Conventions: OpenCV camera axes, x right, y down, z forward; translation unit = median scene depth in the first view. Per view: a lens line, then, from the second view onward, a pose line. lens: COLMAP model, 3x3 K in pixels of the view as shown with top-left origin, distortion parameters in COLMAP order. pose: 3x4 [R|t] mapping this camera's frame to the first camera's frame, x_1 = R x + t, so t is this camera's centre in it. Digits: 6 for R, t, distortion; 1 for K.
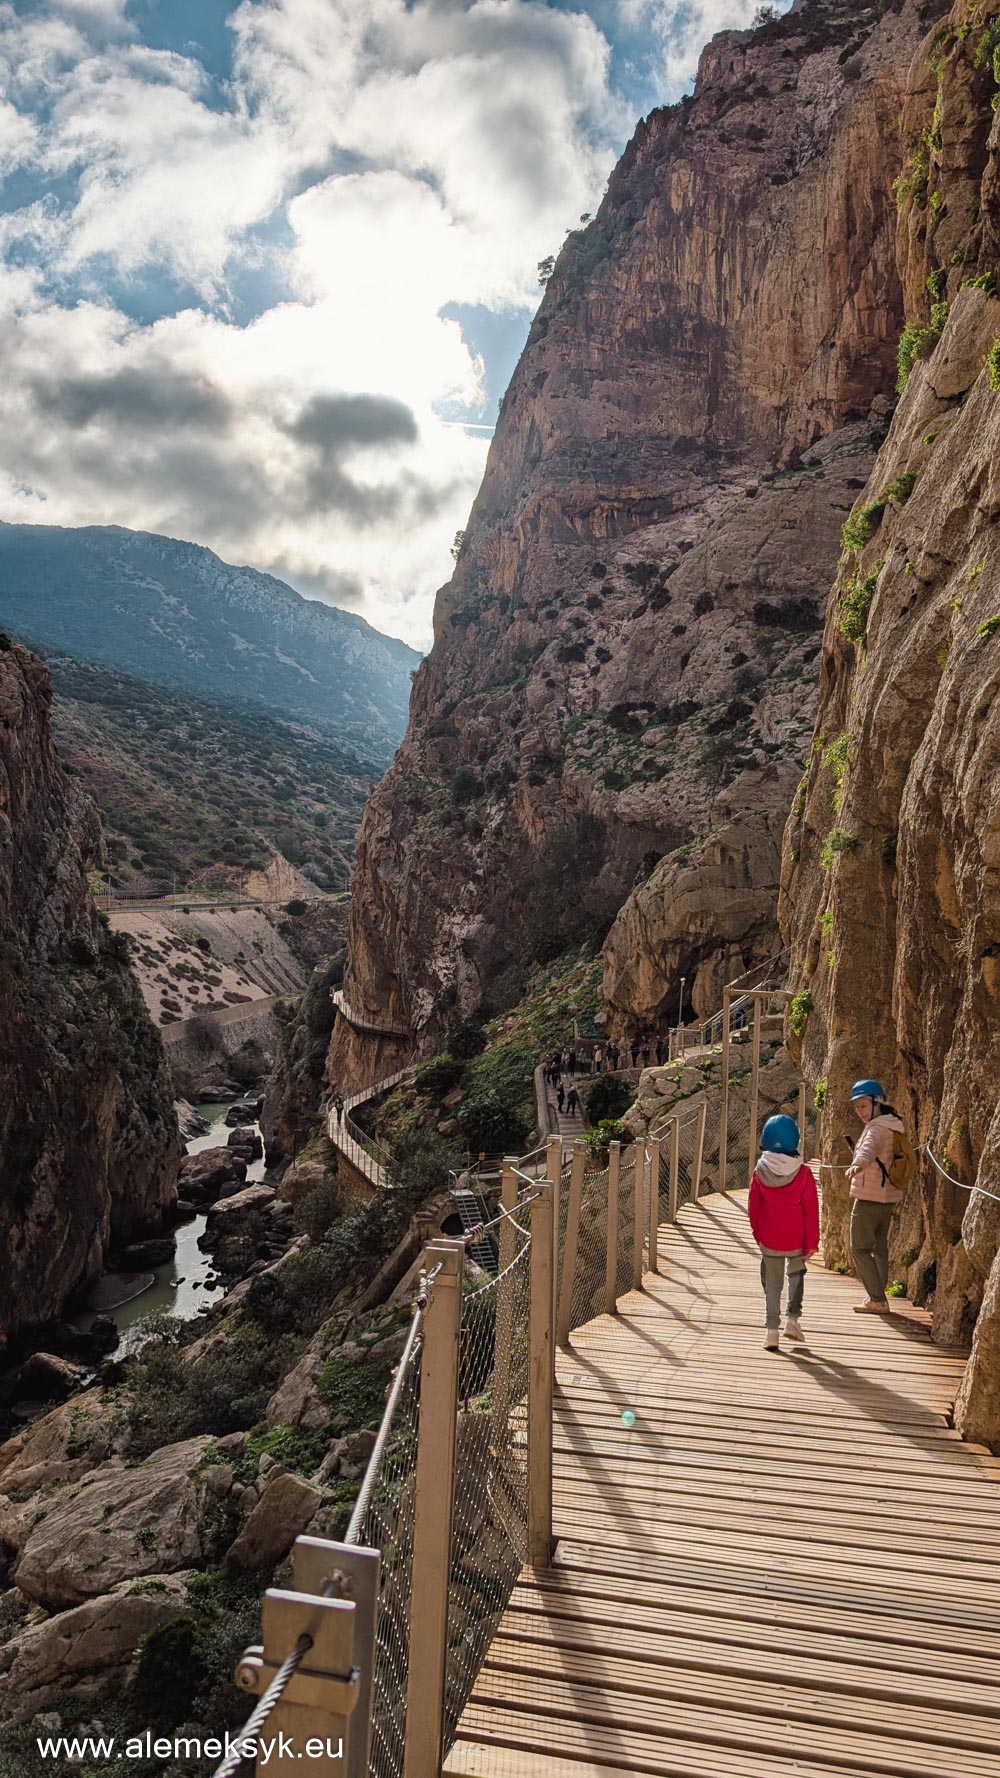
lens RADIAL K [[923.5, 0, 500.0], [0, 923.5, 889.0], [0, 0, 1]] dist [0.051398, -0.060527]
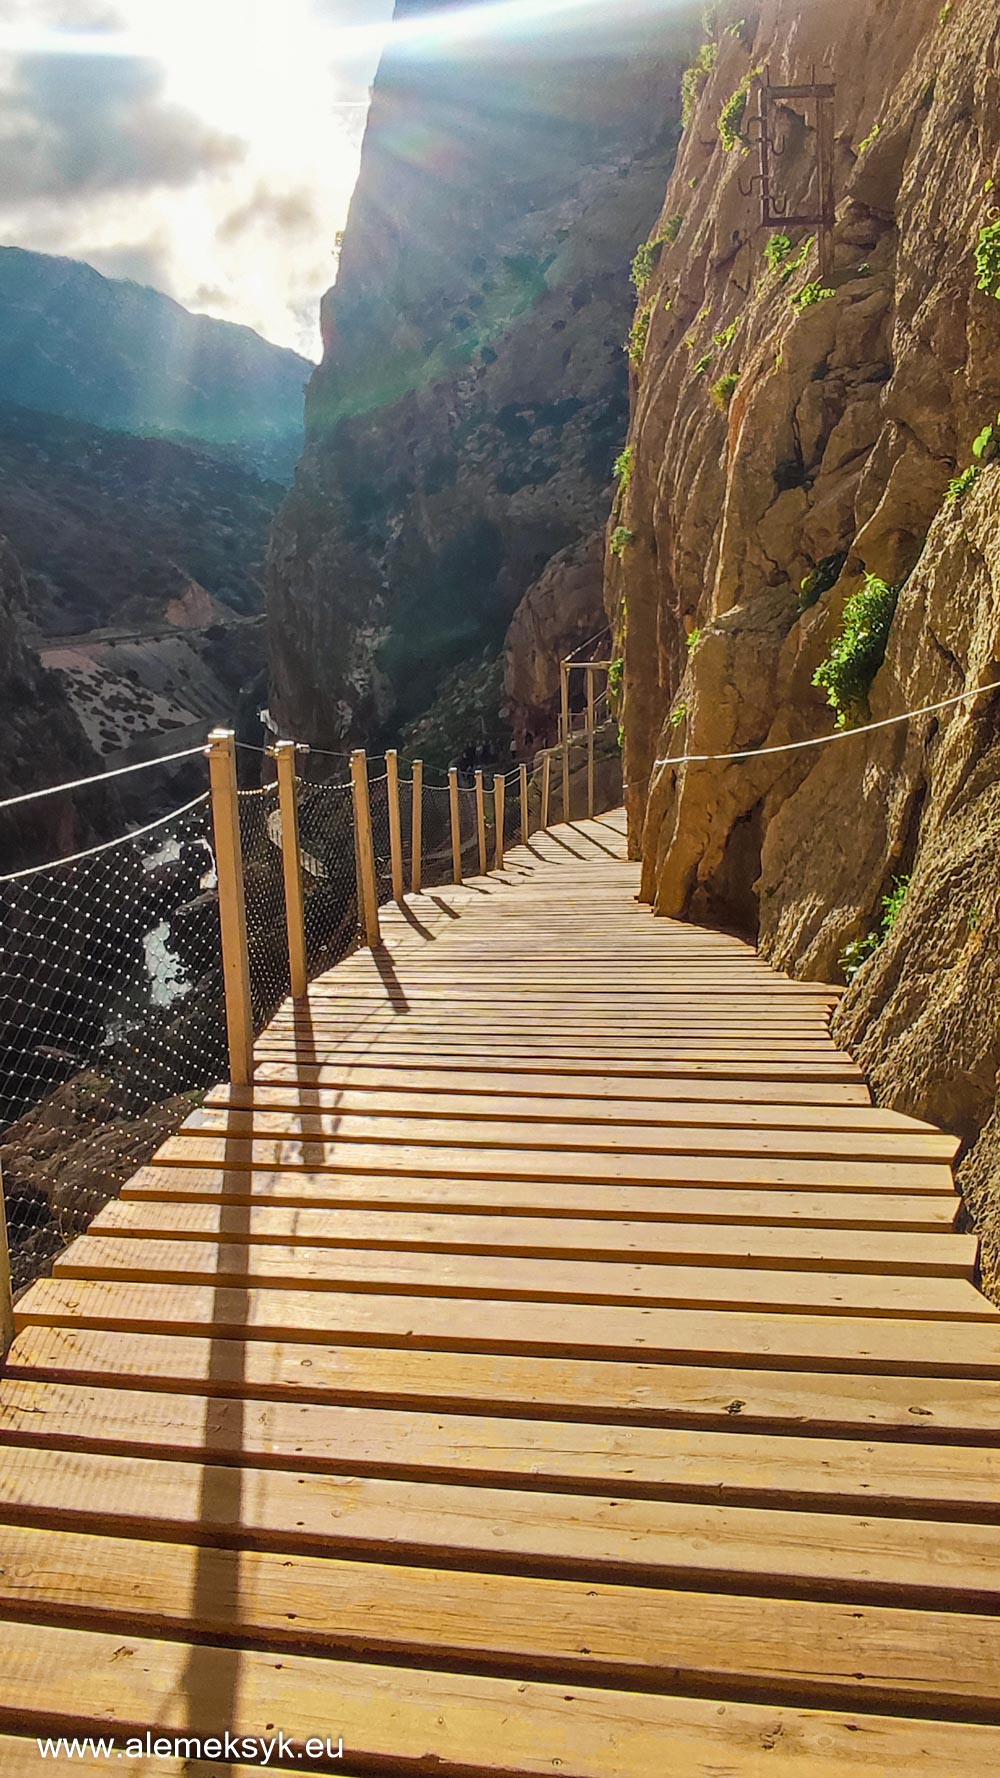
lens RADIAL K [[1290.9, 0, 500.0], [0, 1290.9, 889.0], [0, 0, 1]] dist [-0.004541, -0.001282]
pose [[0.997454, -0.067261, -0.023701, 0.116370], [0.070720, 0.975746, 0.207170, 0.024142], [0.009192, -0.208318, 0.978018, -0.488861]]
